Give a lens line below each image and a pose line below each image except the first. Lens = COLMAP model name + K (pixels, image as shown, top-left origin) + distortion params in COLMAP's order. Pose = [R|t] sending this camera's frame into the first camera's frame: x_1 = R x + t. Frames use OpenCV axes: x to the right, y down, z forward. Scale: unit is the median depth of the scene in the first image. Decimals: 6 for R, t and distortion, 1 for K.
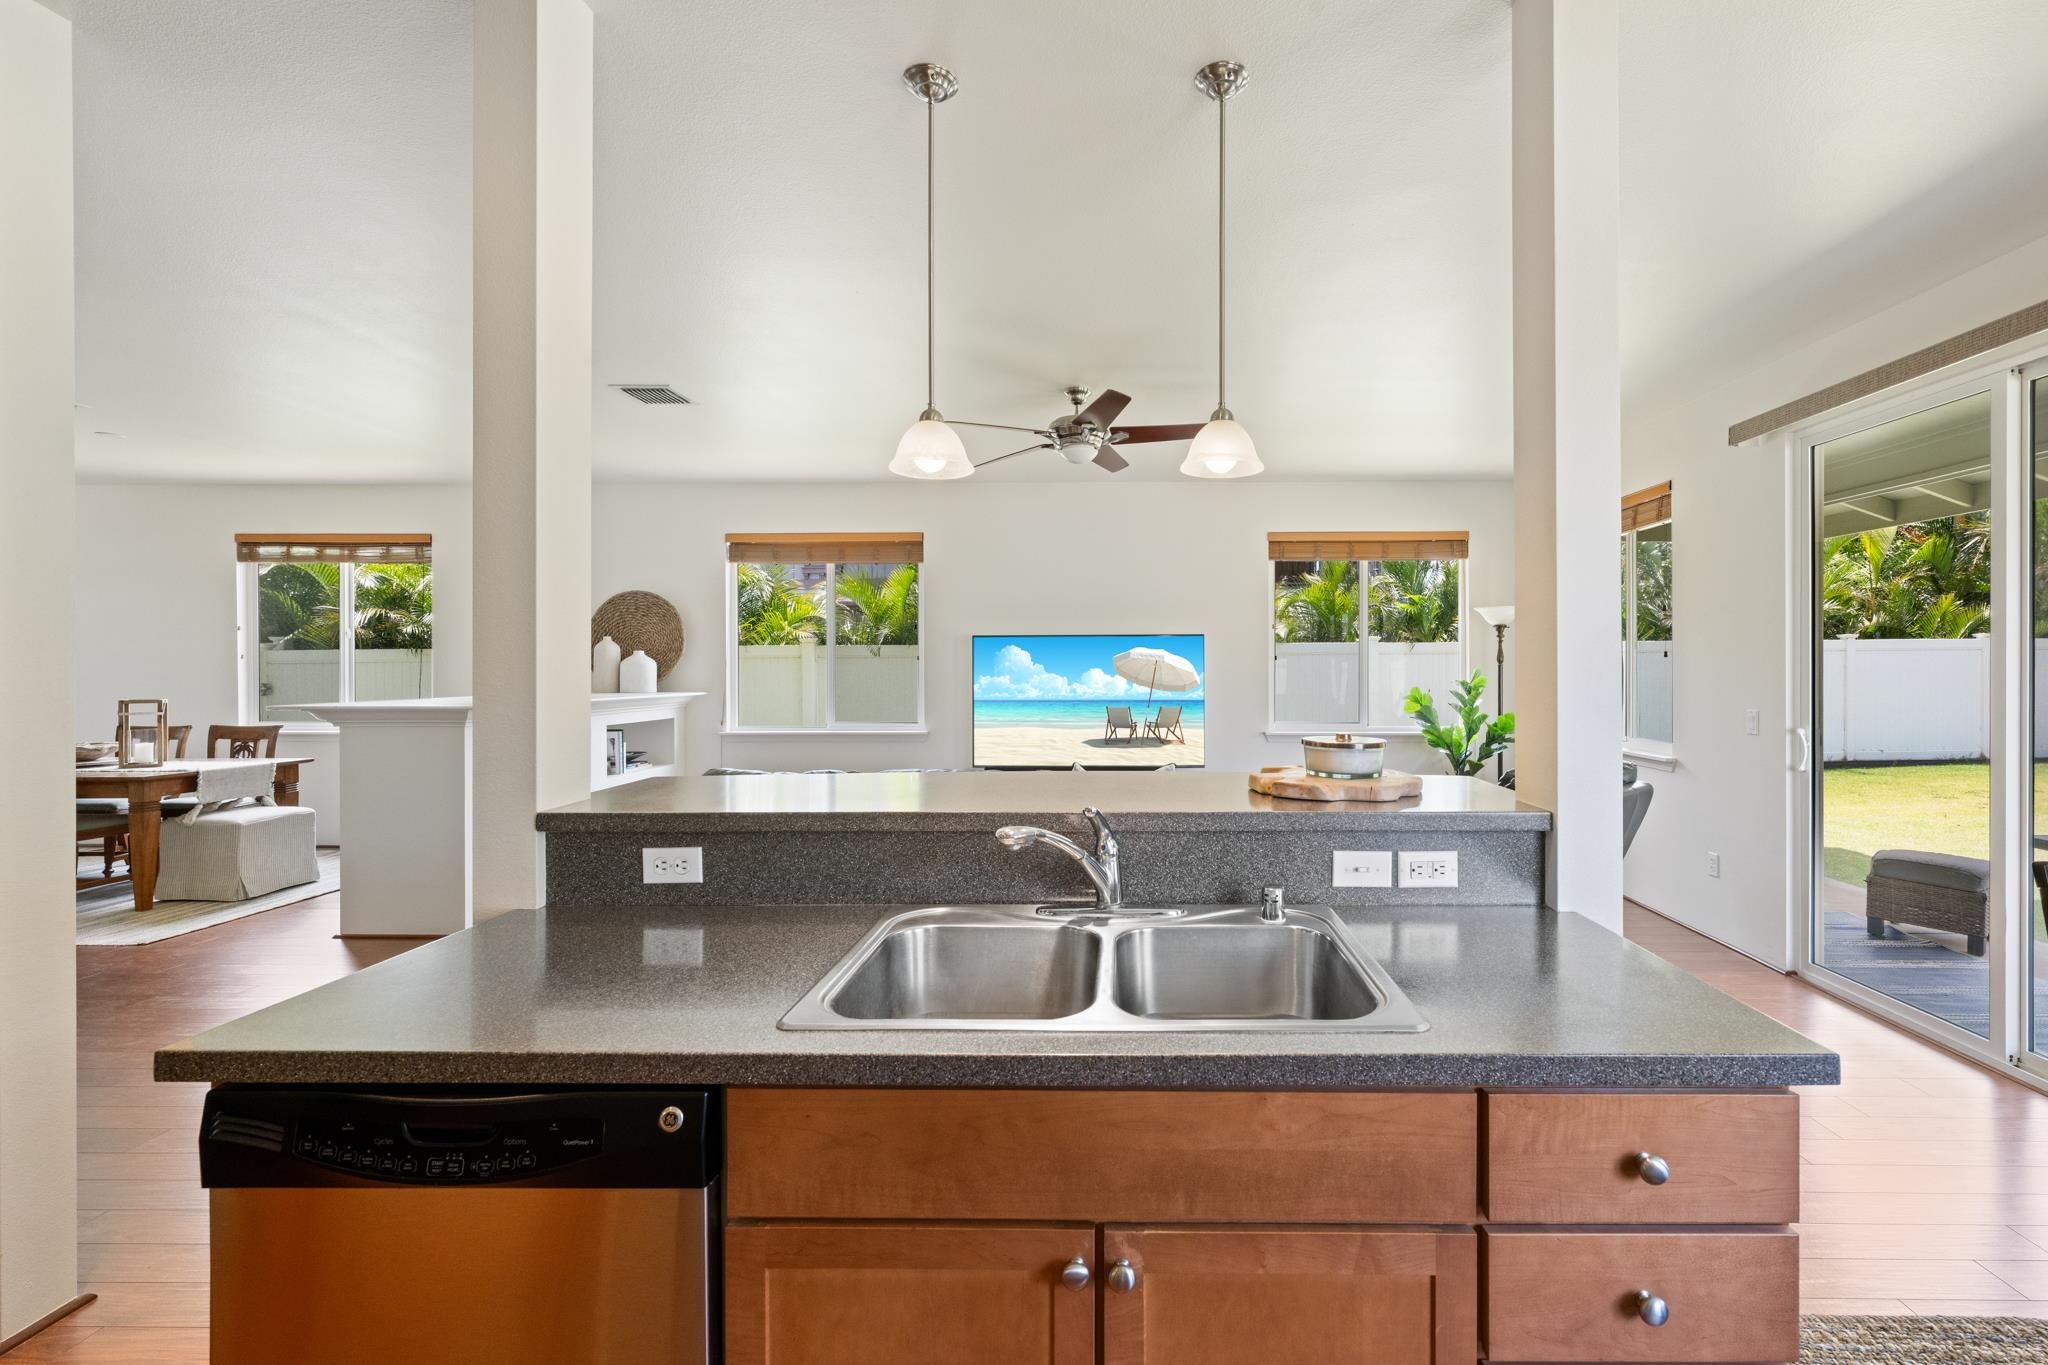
lens RADIAL K [[856.4, 0, 1122.5], [0, 856.4, 673.4], [0, 0, 1]] dist [-0.000452, -0.000035]
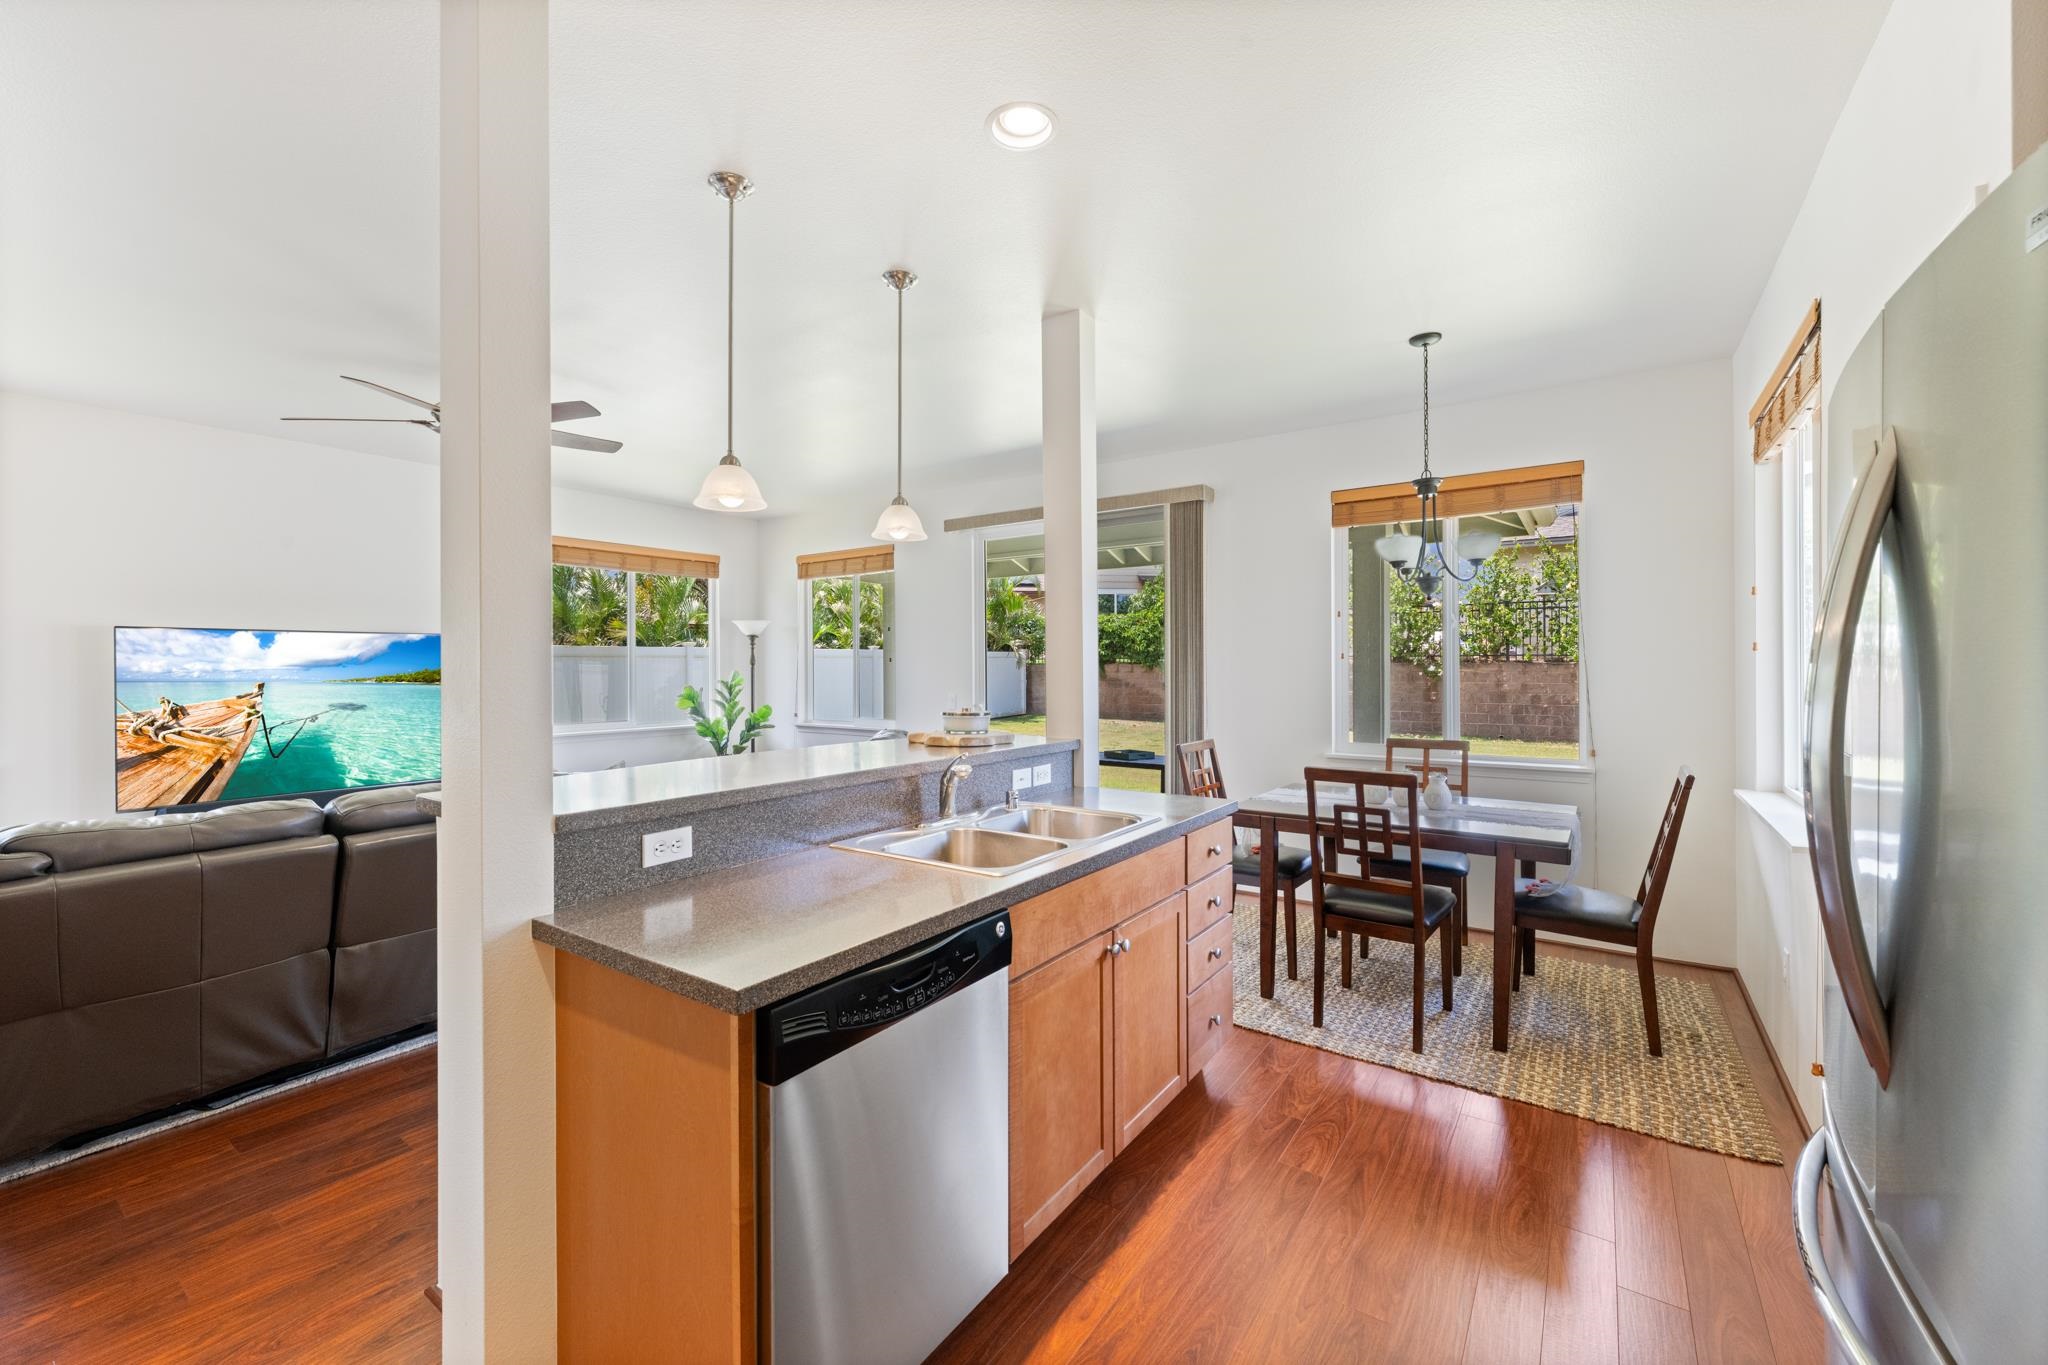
lens RADIAL K [[802.5, 0, 1021.9], [0, 802.5, 671.7], [0, 0, 1]] dist [-0.000174, -0.000006]
pose [[0.573978, -0.005415, 0.818853, -1.115778], [0.008865, 0.999961, 0.000399, -0.000270], [-0.818823, 0.007030, 0.574004, 0.018238]]
